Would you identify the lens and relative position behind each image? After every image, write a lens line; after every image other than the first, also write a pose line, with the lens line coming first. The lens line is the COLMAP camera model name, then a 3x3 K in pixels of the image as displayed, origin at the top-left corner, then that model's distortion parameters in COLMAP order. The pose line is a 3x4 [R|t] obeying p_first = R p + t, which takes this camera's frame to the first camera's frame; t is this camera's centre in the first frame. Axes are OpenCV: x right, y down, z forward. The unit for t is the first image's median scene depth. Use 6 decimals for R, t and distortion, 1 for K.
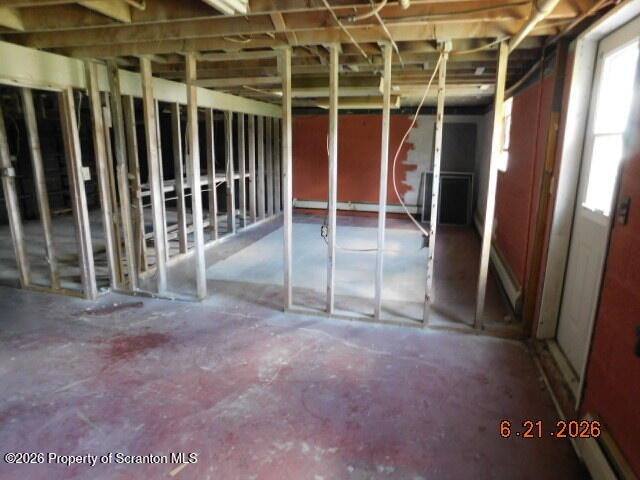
lens RADIAL K [[421.4, 0, 320.5], [0, 421.4, 239.6], [0, 0, 1]] dist [-0.042080, 0.033332]
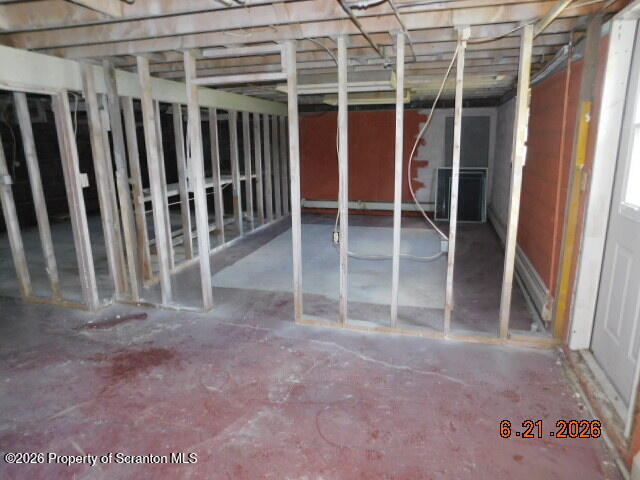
lens RADIAL K [[421.4, 0, 318.5], [0, 421.4, 240.3], [0, 0, 1]] dist [-0.042080, 0.033332]
pose [[0.999477, -0.020149, -0.025309, -0.006138], [0.020358, 0.999760, 0.008050, -0.019291], [0.025140, -0.008561, 0.999647, 0.065433]]
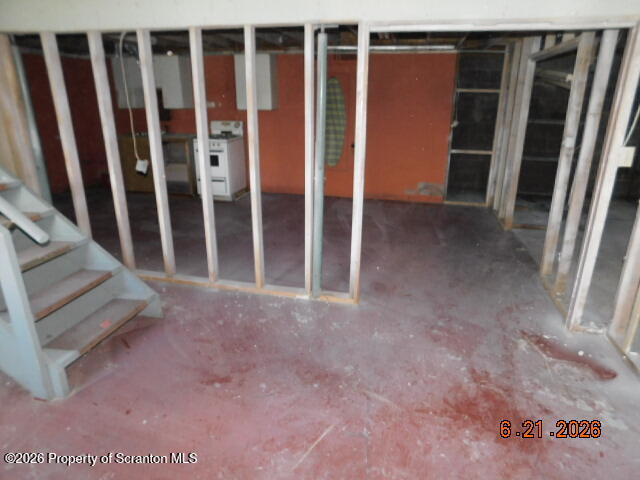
lens RADIAL K [[421.4, 0, 320.9], [0, 421.4, 241.0], [0, 0, 1]] dist [-0.042080, 0.033332]
pose [[0.046849, 0.324189, -0.944832, 0.078432], [-0.230884, 0.923771, 0.305515, -0.136920], [0.971853, 0.203834, 0.118128, 0.531716]]
